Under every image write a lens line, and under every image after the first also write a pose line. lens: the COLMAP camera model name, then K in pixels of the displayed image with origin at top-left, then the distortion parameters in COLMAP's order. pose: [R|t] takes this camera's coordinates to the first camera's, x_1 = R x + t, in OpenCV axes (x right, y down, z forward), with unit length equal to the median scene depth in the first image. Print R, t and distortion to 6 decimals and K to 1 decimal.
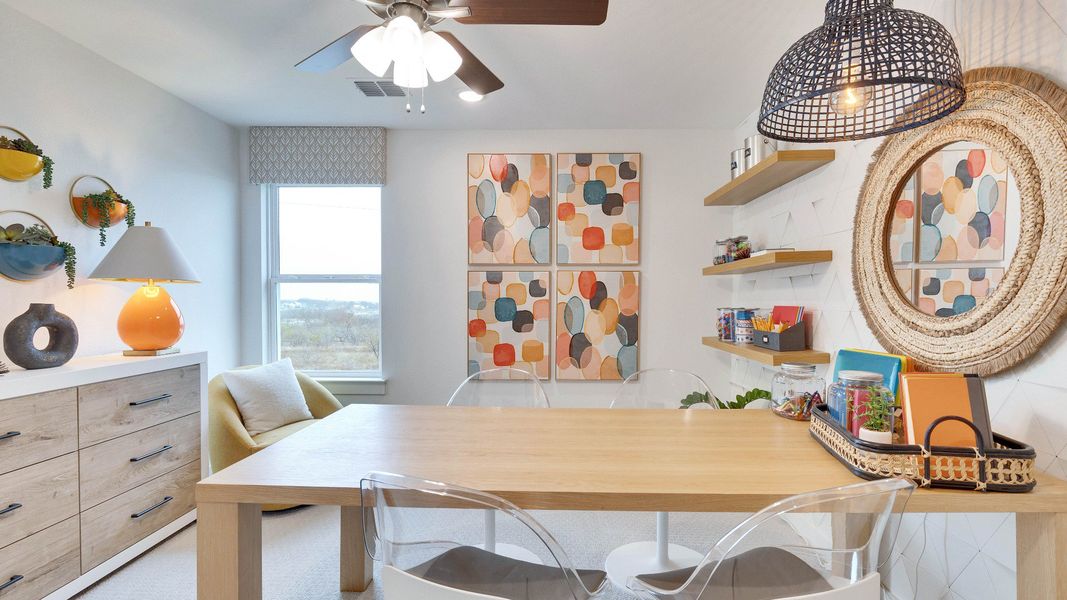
lens RADIAL K [[492.6, 0, 533.8], [0, 492.6, 285.9], [0, 0, 1]] dist [0.001588, -0.000046]
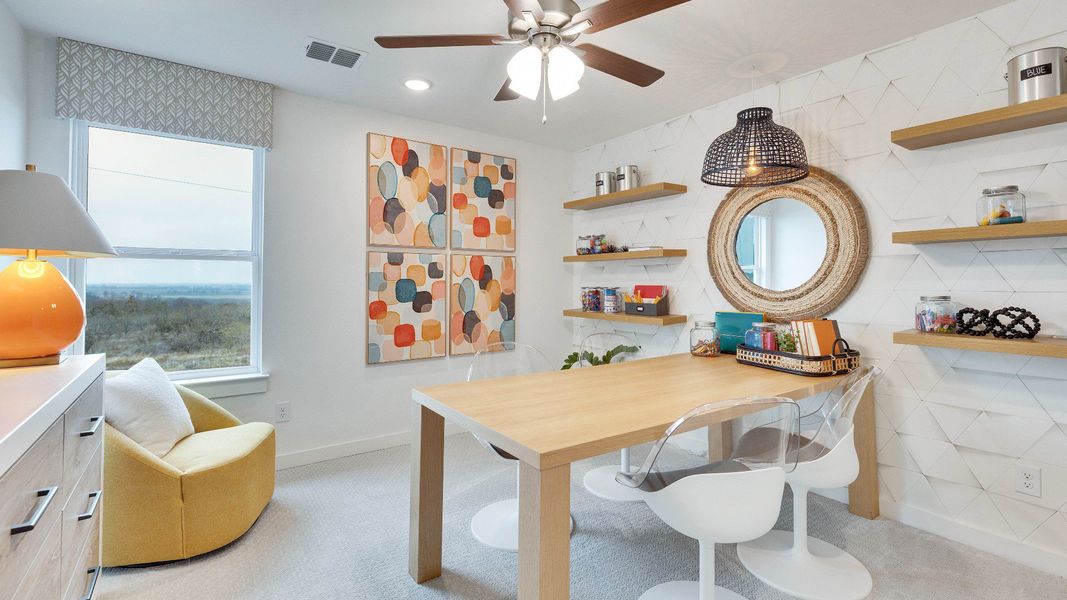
lens RADIAL K [[471.1, 0, 530.9], [0, 471.1, 245.5], [0, 0, 1]] dist [-0.000481, -0.000244]
pose [[0.800618, 0.044585, 0.597513, -0.438478], [-0.017132, 0.998523, -0.051551, 0.000407], [-0.598929, 0.031036, 0.800200, 0.060682]]
